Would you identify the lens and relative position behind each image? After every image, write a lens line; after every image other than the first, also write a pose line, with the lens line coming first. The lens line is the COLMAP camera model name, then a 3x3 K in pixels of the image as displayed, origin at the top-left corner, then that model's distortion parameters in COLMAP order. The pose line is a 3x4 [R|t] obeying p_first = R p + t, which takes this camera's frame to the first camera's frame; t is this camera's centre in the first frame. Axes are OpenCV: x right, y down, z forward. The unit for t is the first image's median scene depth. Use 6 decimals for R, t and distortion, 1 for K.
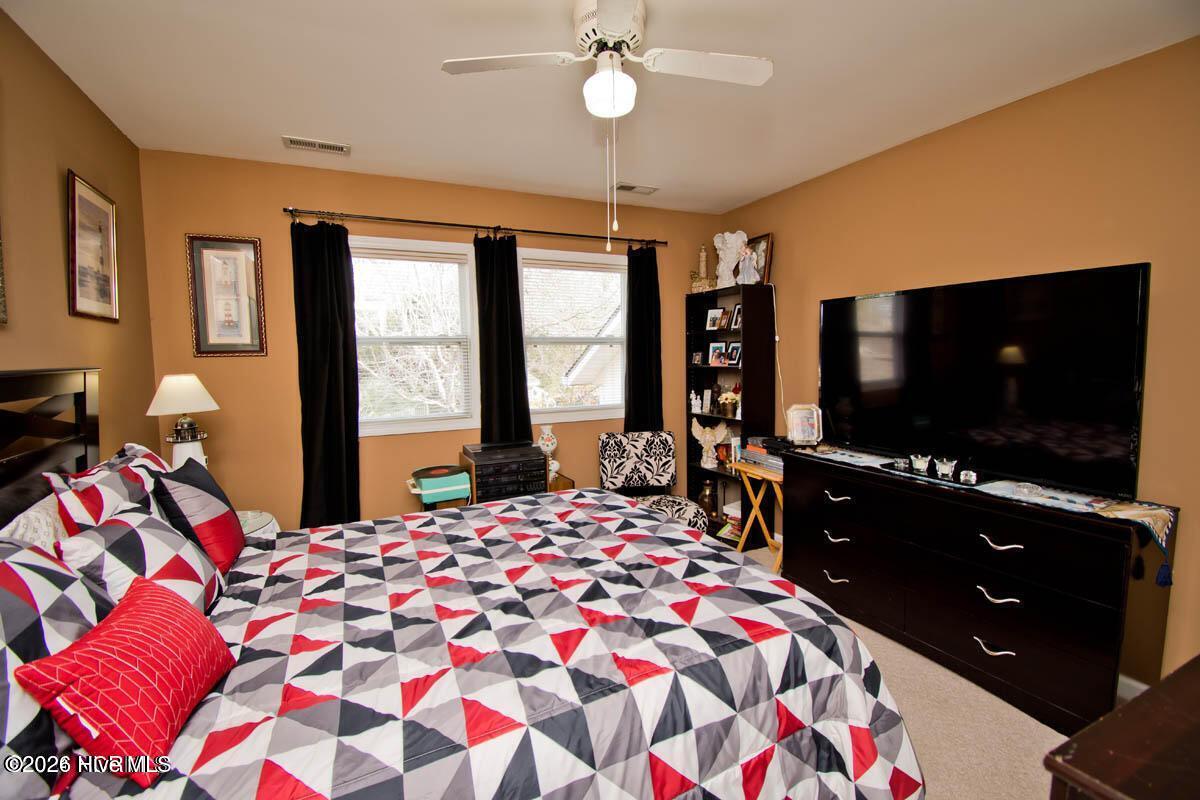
lens RADIAL K [[530.6, 0, 589.3], [0, 530.6, 397.0], [0, 0, 1]] dist [0.014335, -0.020678]
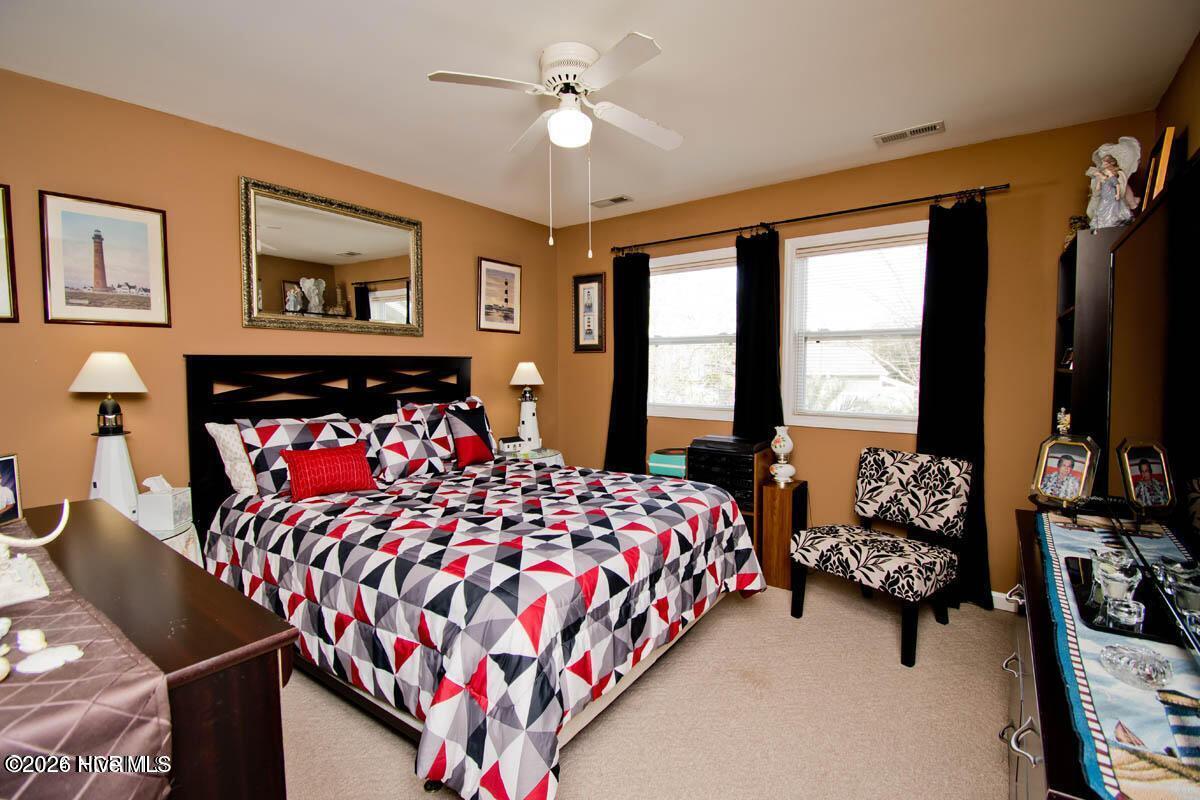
lens RADIAL K [[530.6, 0, 593.2], [0, 530.6, 399.9], [0, 0, 1]] dist [0.014335, -0.020678]
pose [[0.471861, 0.076071, -0.878385, 0.591257], [-0.072909, 0.996225, 0.047110, -0.013256], [0.878653, 0.041813, 0.475626, 0.259178]]
